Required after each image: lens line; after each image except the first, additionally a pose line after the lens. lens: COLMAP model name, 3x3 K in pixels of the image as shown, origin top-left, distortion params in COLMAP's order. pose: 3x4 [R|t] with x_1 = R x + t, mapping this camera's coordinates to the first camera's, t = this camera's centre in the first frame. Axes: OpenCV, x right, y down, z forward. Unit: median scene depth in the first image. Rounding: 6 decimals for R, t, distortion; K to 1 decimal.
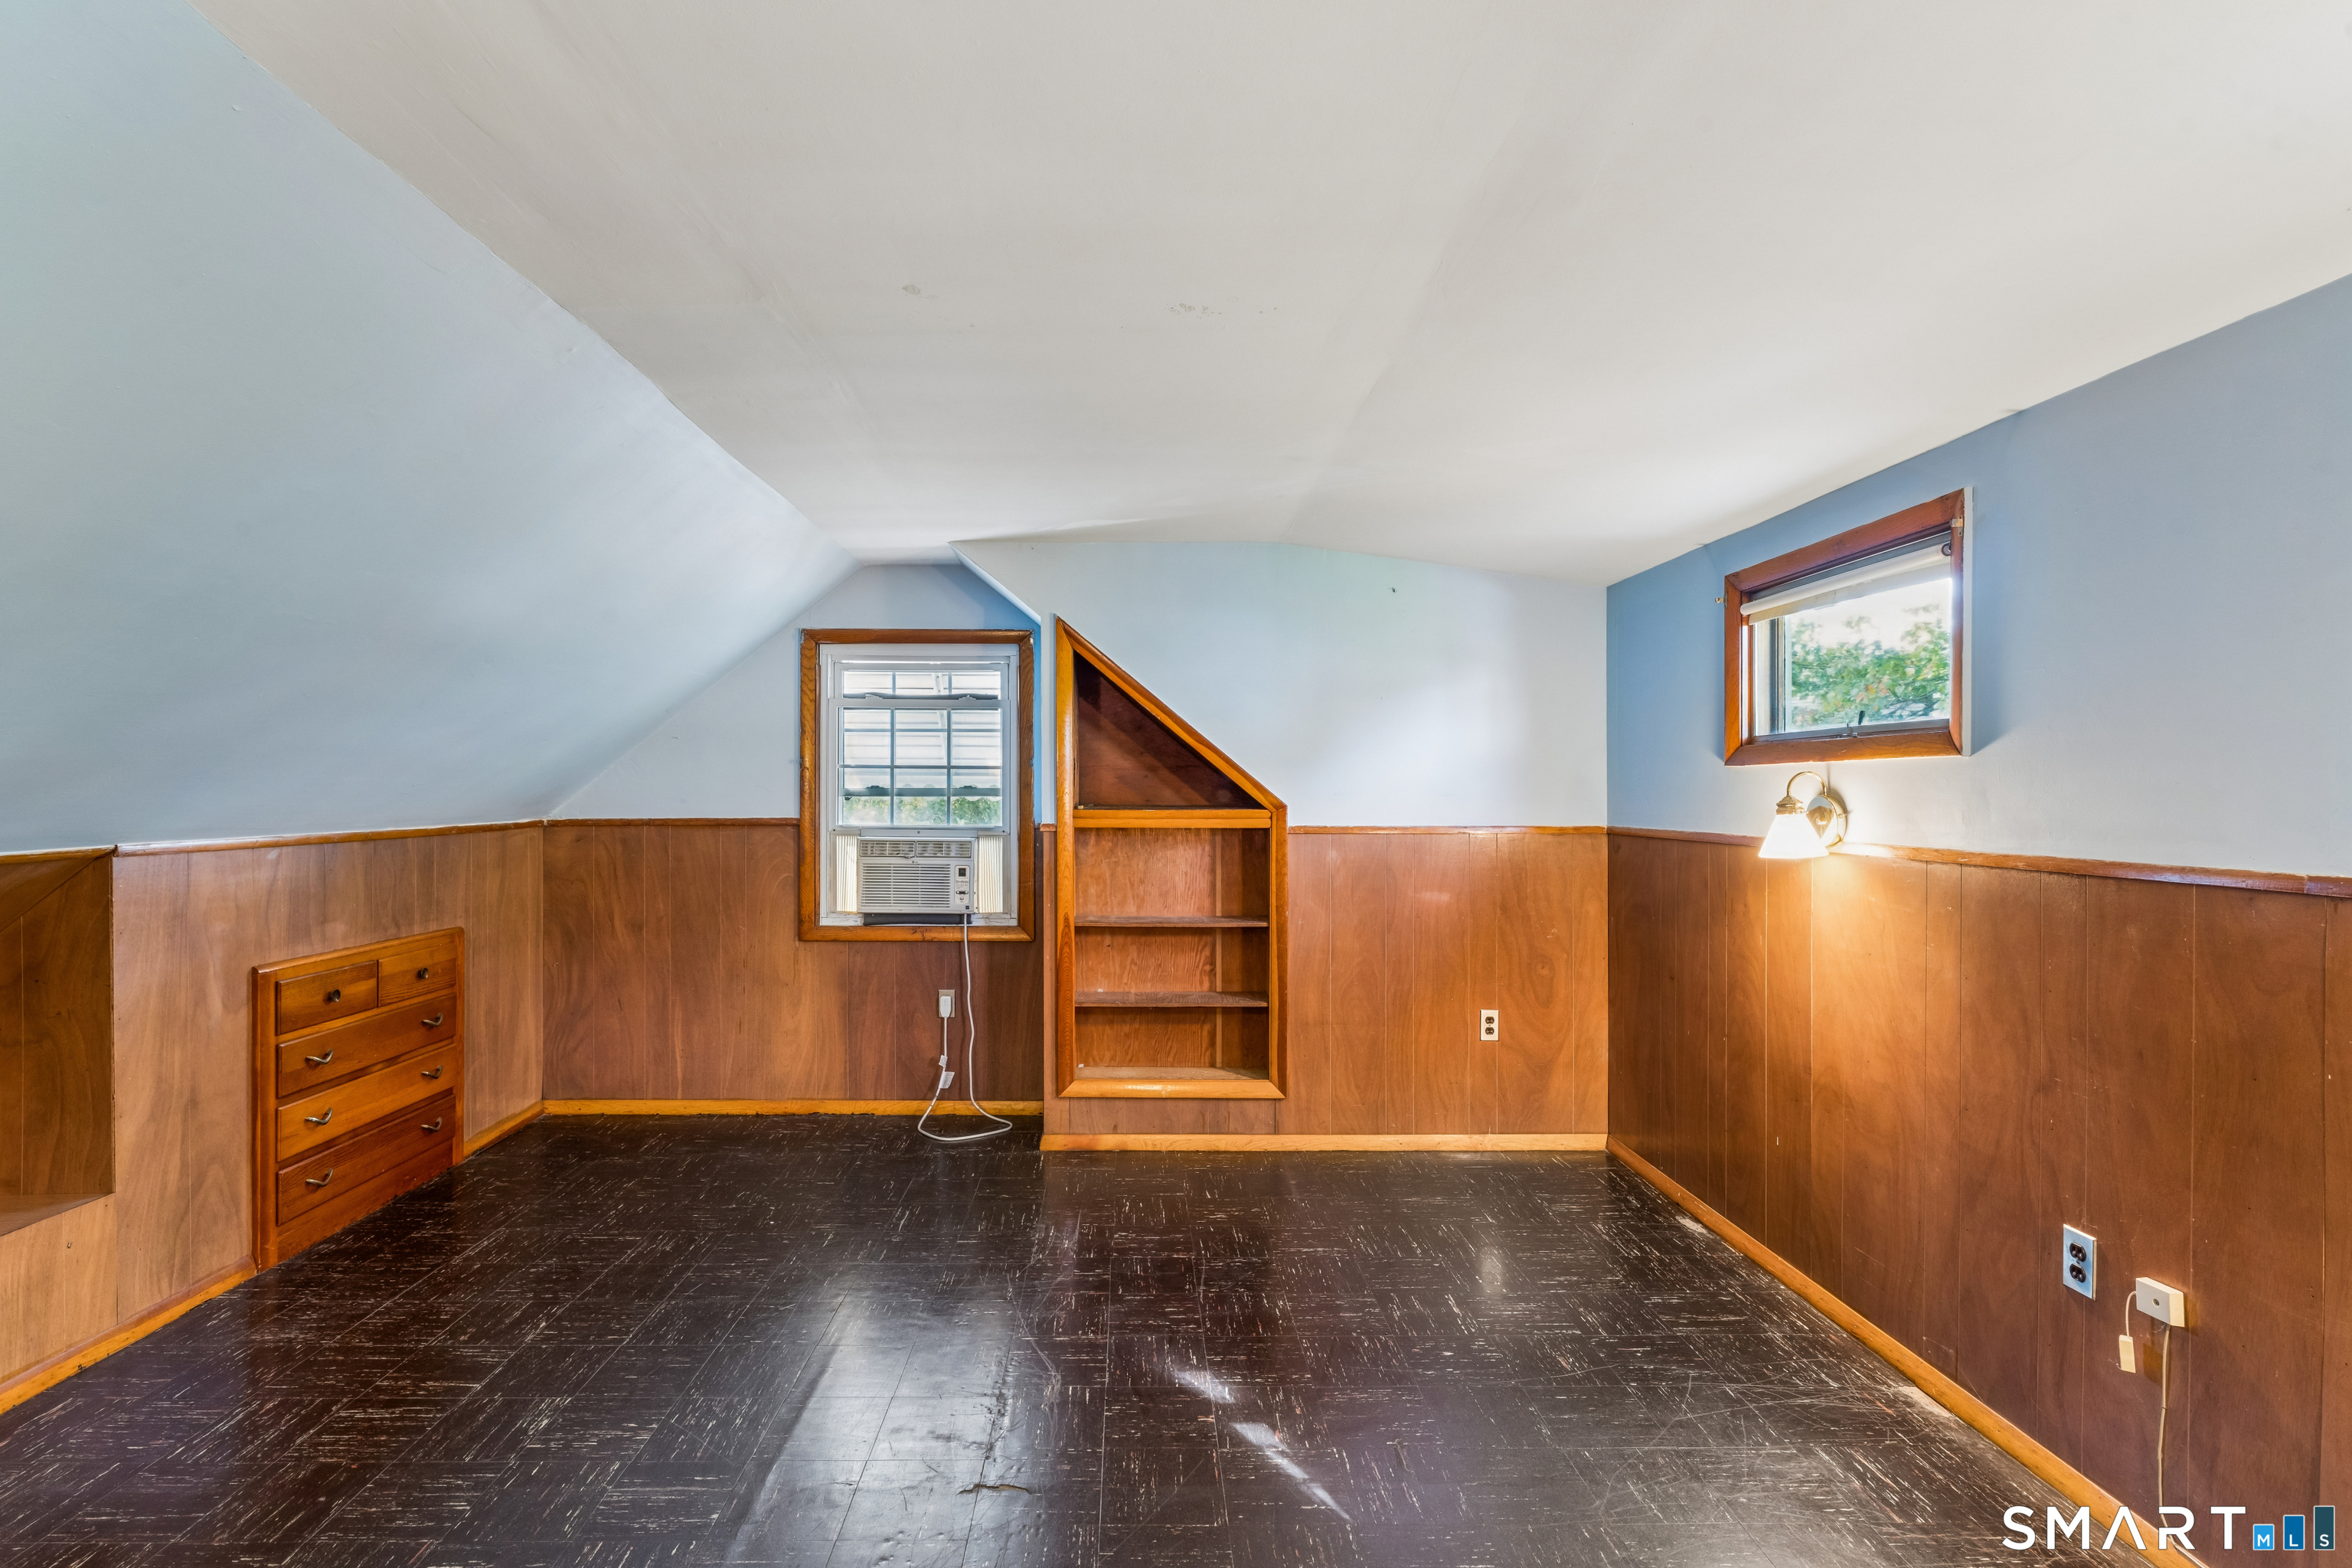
lens RADIAL K [[1040.8, 0, 1169.5], [0, 1040.8, 789.4], [0, 0, 1]] dist [-0.000350, -0.000644]
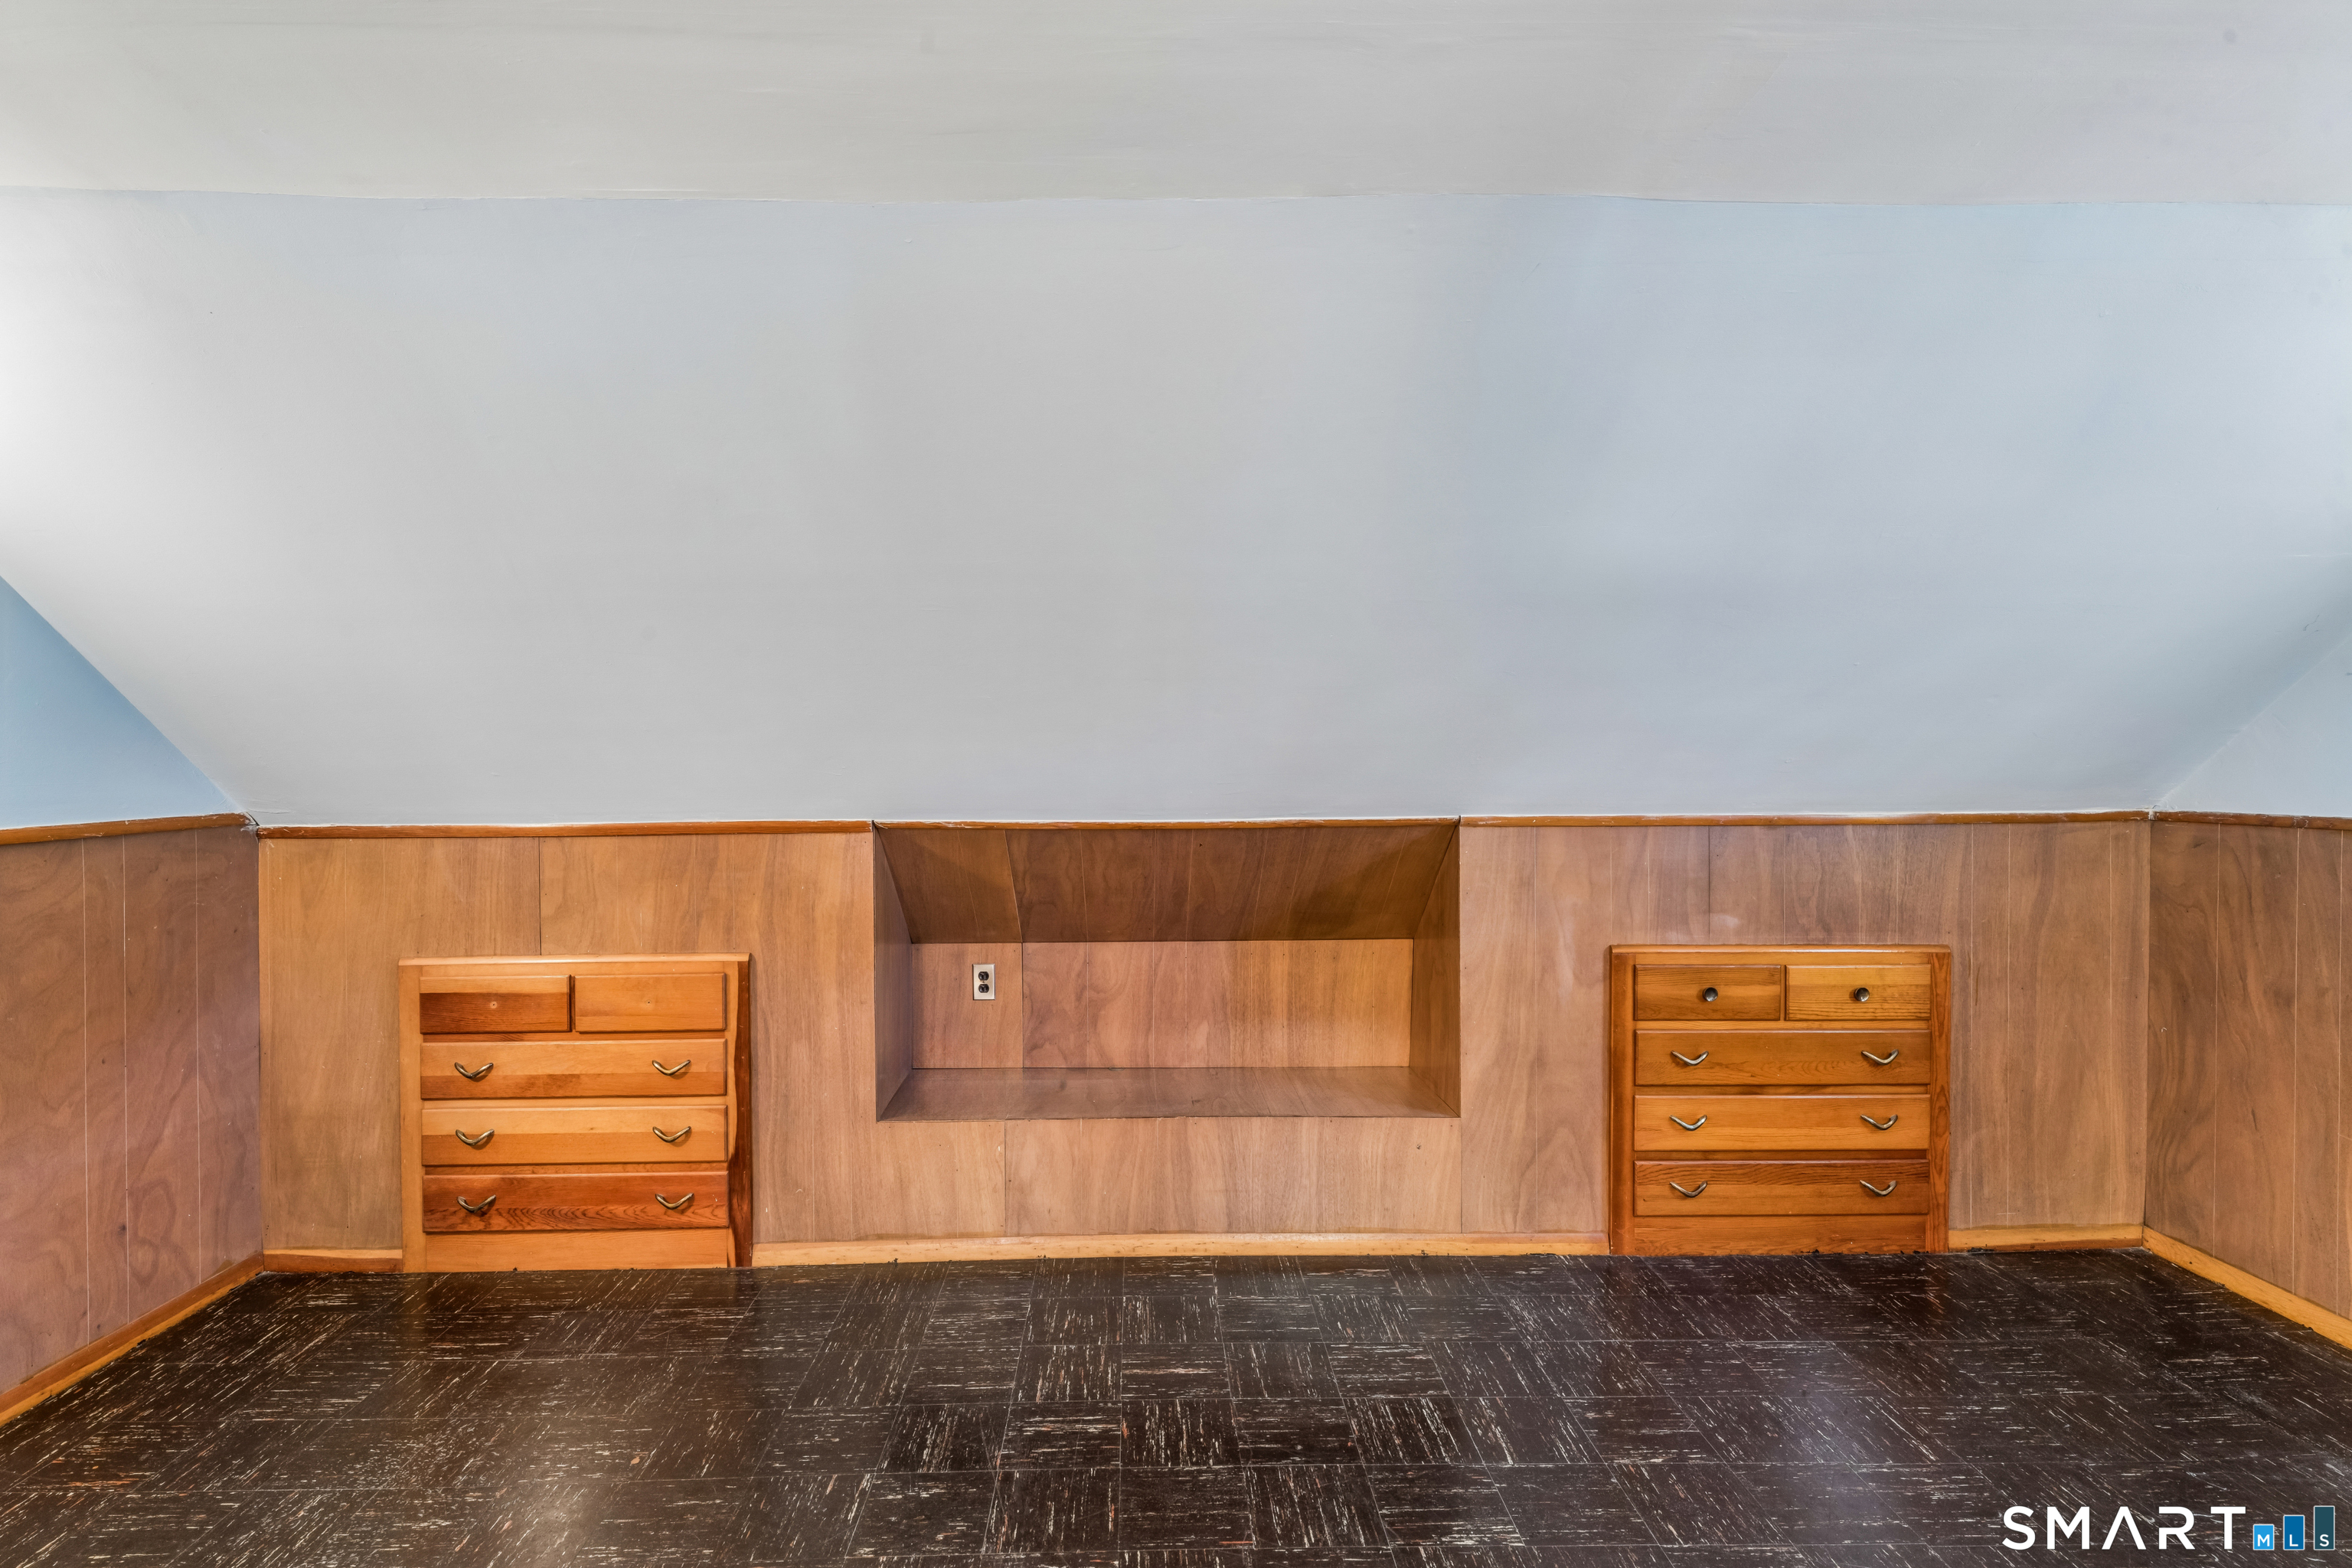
lens RADIAL K [[1167.5, 0, 1164.4], [0, 1167.5, 774.3], [0, 0, 1]] dist [-0.003045, -0.000330]
pose [[0.005334, 0.007016, -0.999961, 0.213265], [0.001848, 0.999974, 0.007026, -0.001420], [0.999984, -0.001885, 0.005321, 0.521258]]
